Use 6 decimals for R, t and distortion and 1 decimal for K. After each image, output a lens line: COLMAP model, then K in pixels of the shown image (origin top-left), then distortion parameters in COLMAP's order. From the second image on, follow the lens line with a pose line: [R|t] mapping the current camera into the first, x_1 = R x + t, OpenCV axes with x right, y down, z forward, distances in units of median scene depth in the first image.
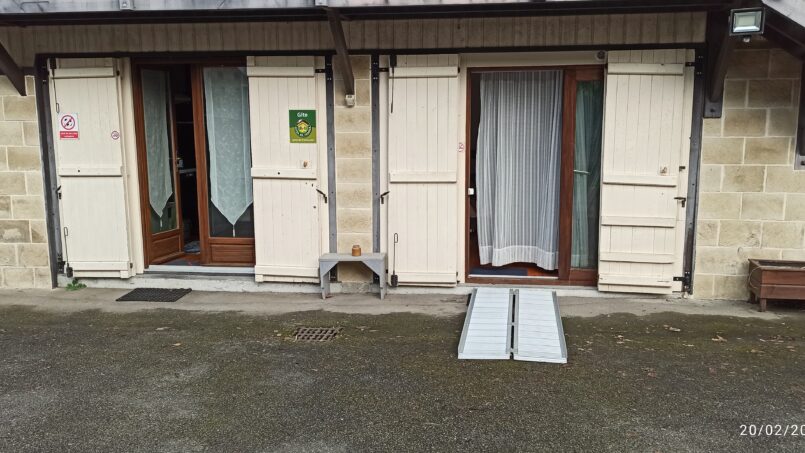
lens RADIAL K [[722.5, 0, 402.5], [0, 722.5, 226.5], [0, 0, 1]] dist [0.053362, -0.009330]
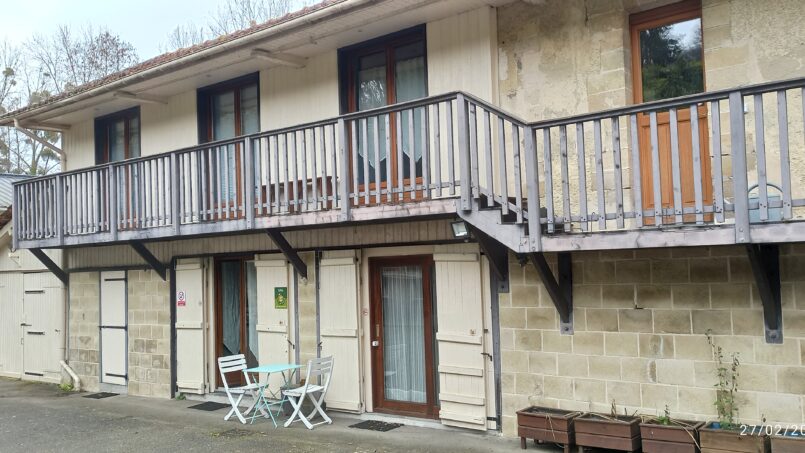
lens RADIAL K [[722.5, 0, 402.5], [0, 722.5, 226.5], [0, 0, 1]] dist [0.053362, -0.009330]
pose [[0.870030, -0.050590, -0.490396, 0.846445], [-0.050896, 0.980189, -0.191414, -0.006209], [0.490364, 0.191495, 0.850219, -0.204011]]
